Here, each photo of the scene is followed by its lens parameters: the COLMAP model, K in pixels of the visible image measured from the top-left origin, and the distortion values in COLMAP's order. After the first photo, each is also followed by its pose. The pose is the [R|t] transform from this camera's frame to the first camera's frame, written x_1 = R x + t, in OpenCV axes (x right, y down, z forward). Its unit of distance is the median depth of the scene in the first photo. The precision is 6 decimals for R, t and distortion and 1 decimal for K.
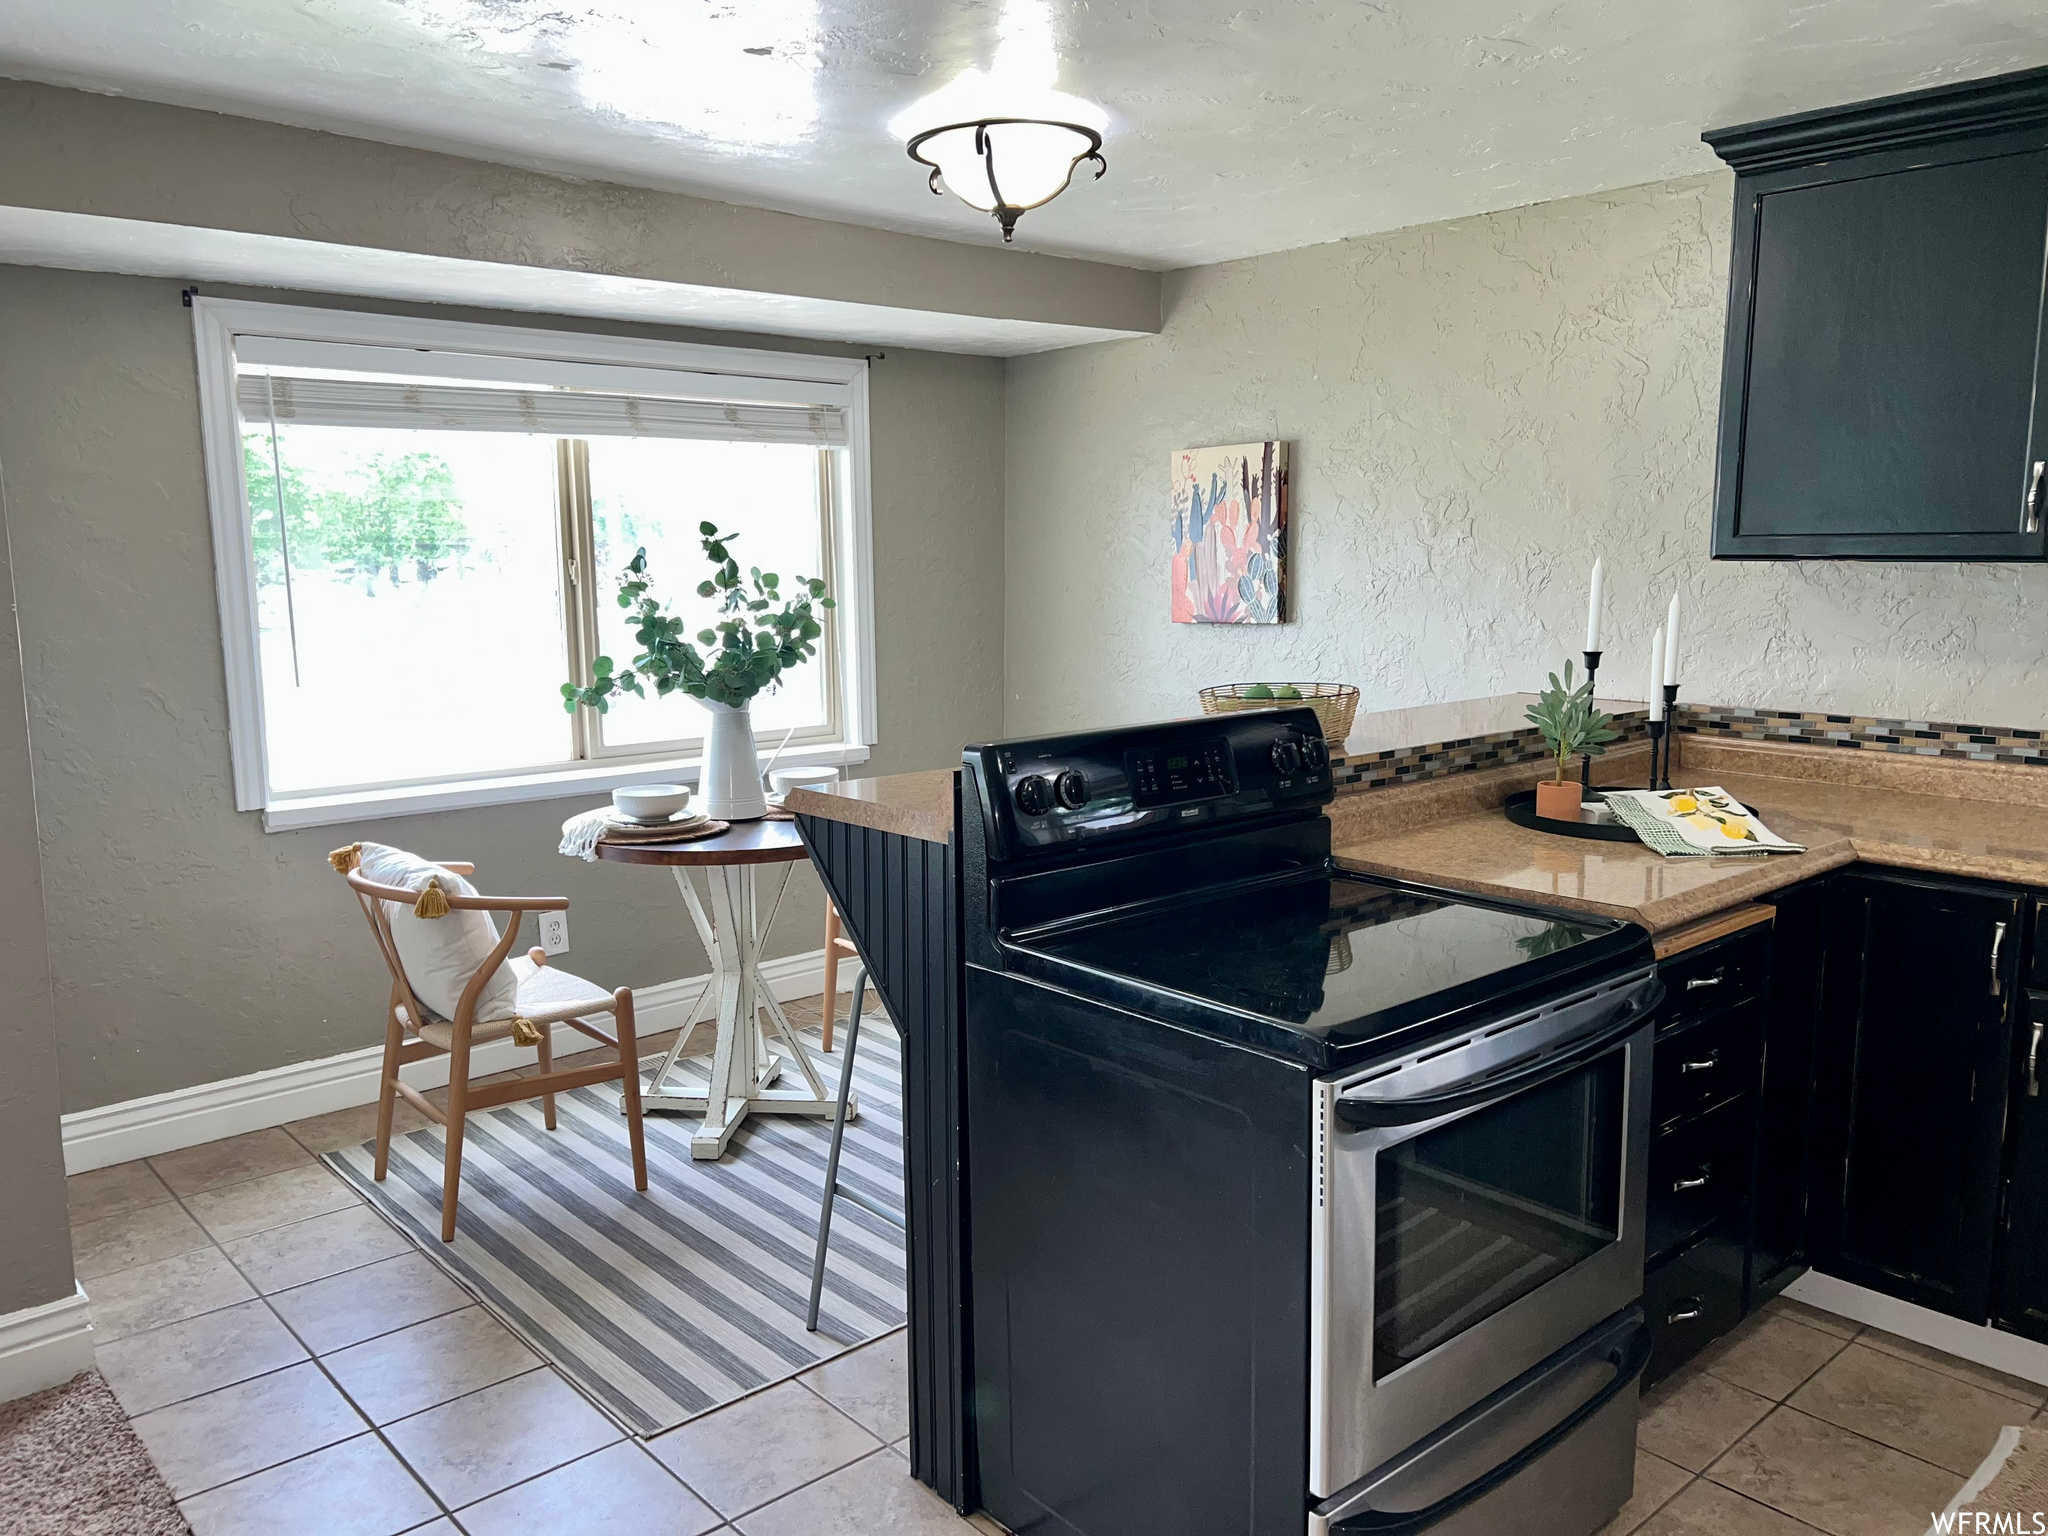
lens RADIAL K [[1540.7, 0, 995.3], [0, 1540.7, 782.2], [0, 0, 1]] dist [0.067013, -0.079020]
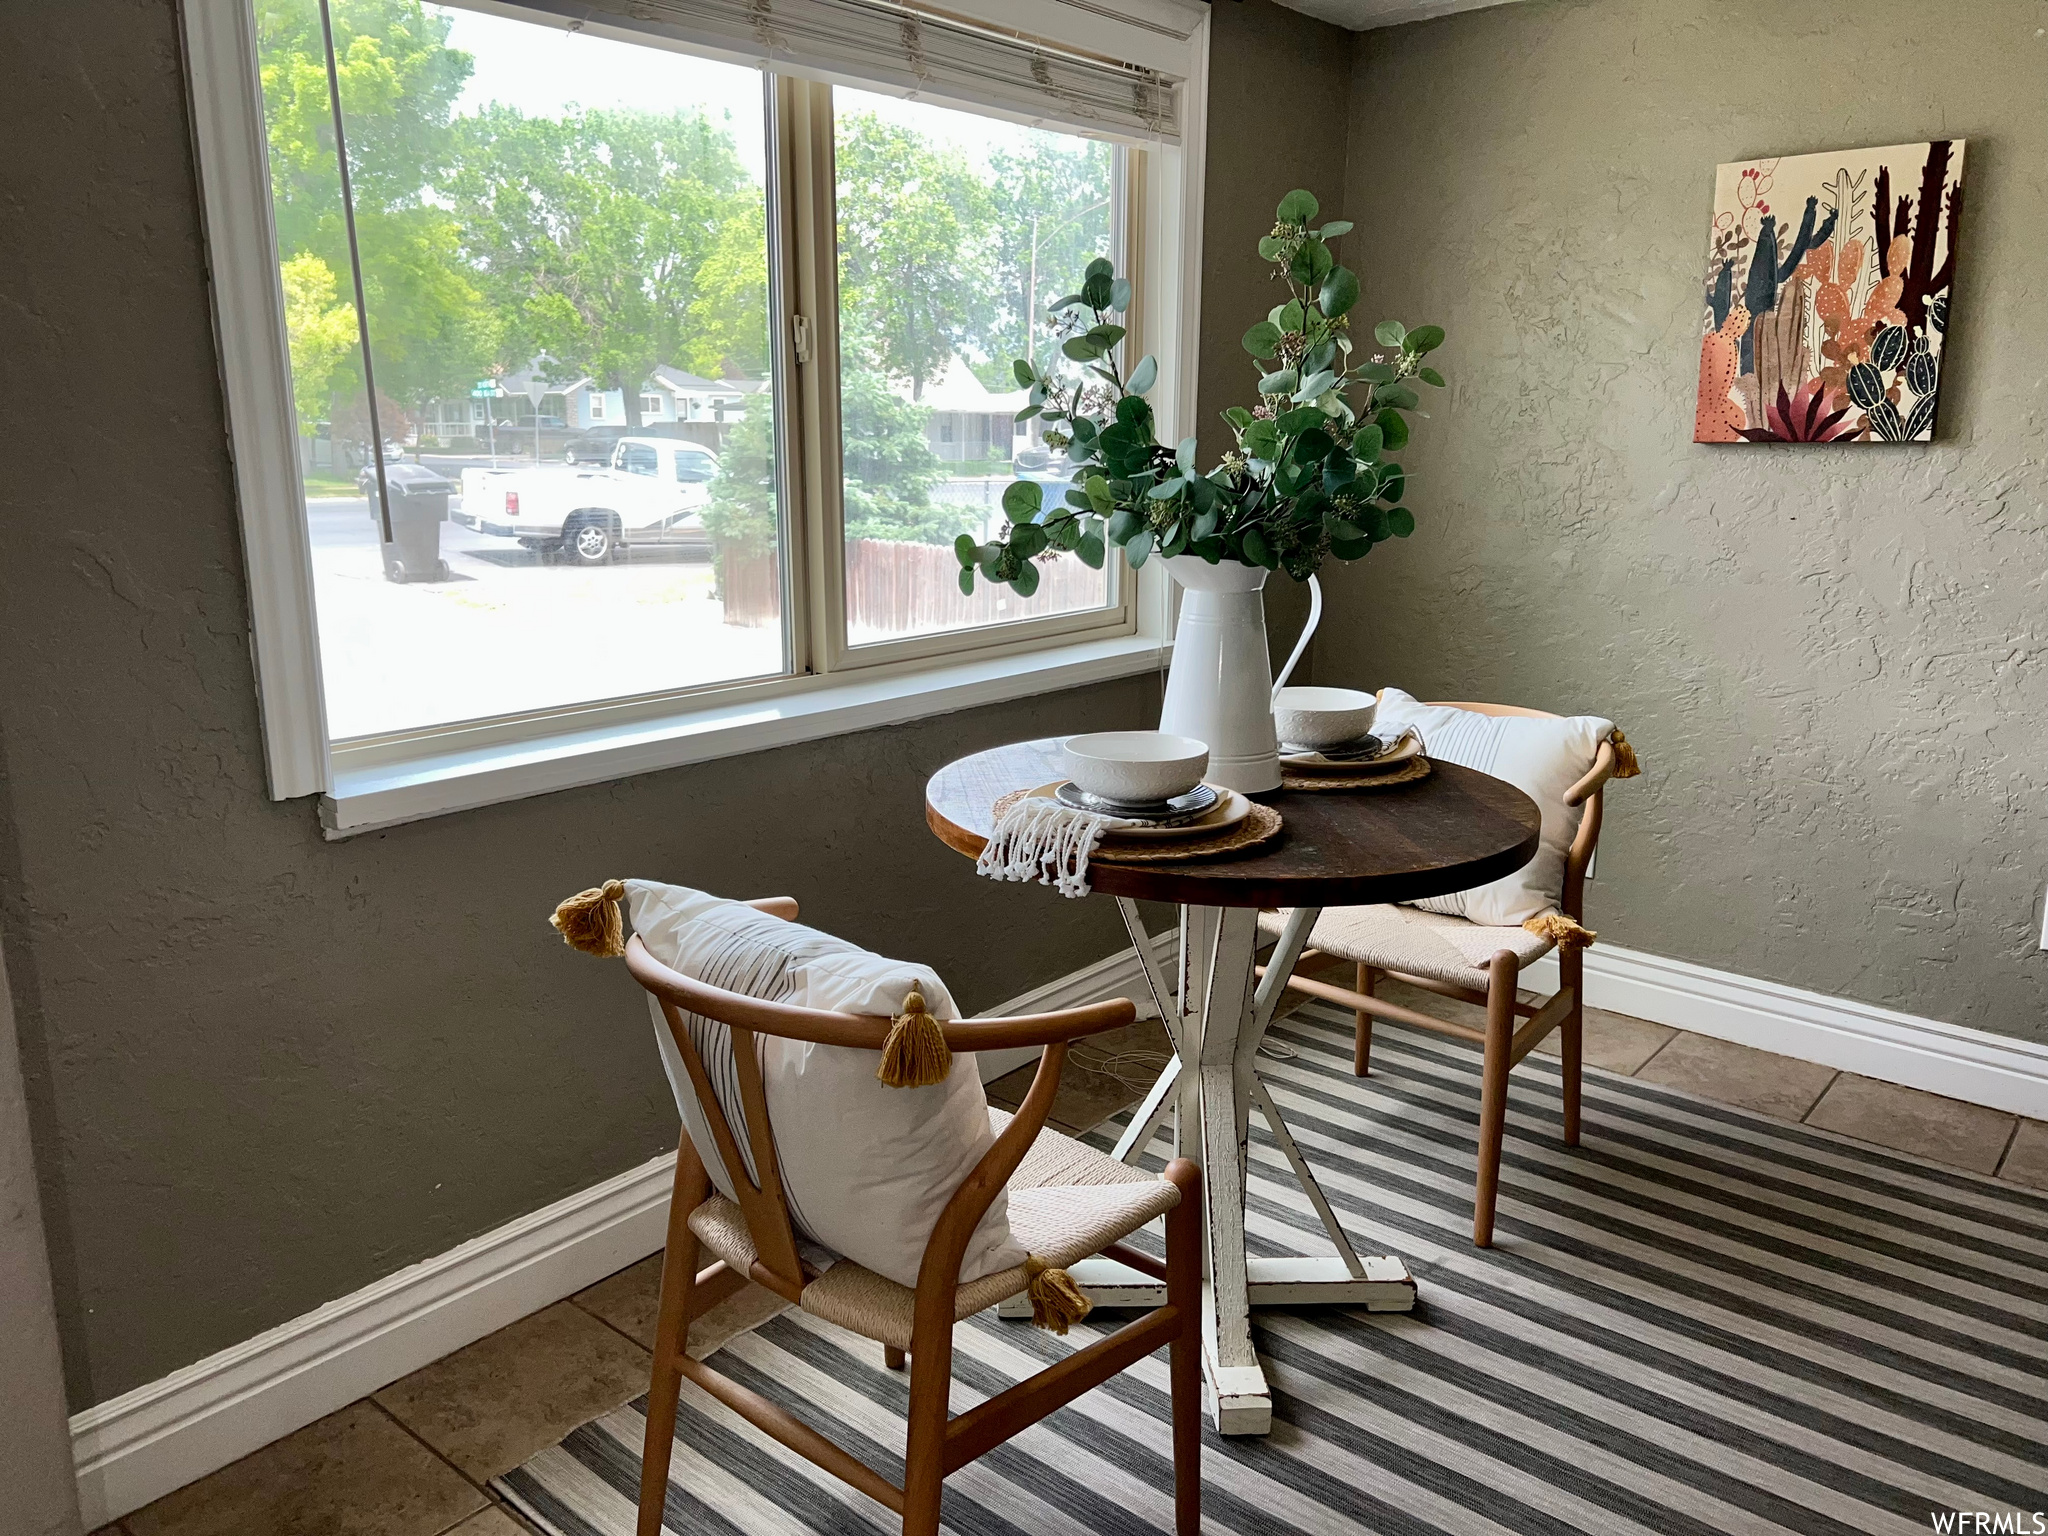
lens RADIAL K [[1540.7, 0, 1014.6], [0, 1540.7, 783.9], [0, 0, 1]] dist [0.067013, -0.079020]
pose [[0.988223, -0.023475, 0.151206, -0.322890], [0.010762, 0.996378, 0.084349, -0.024172], [-0.152639, -0.081728, 0.984897, 0.477285]]
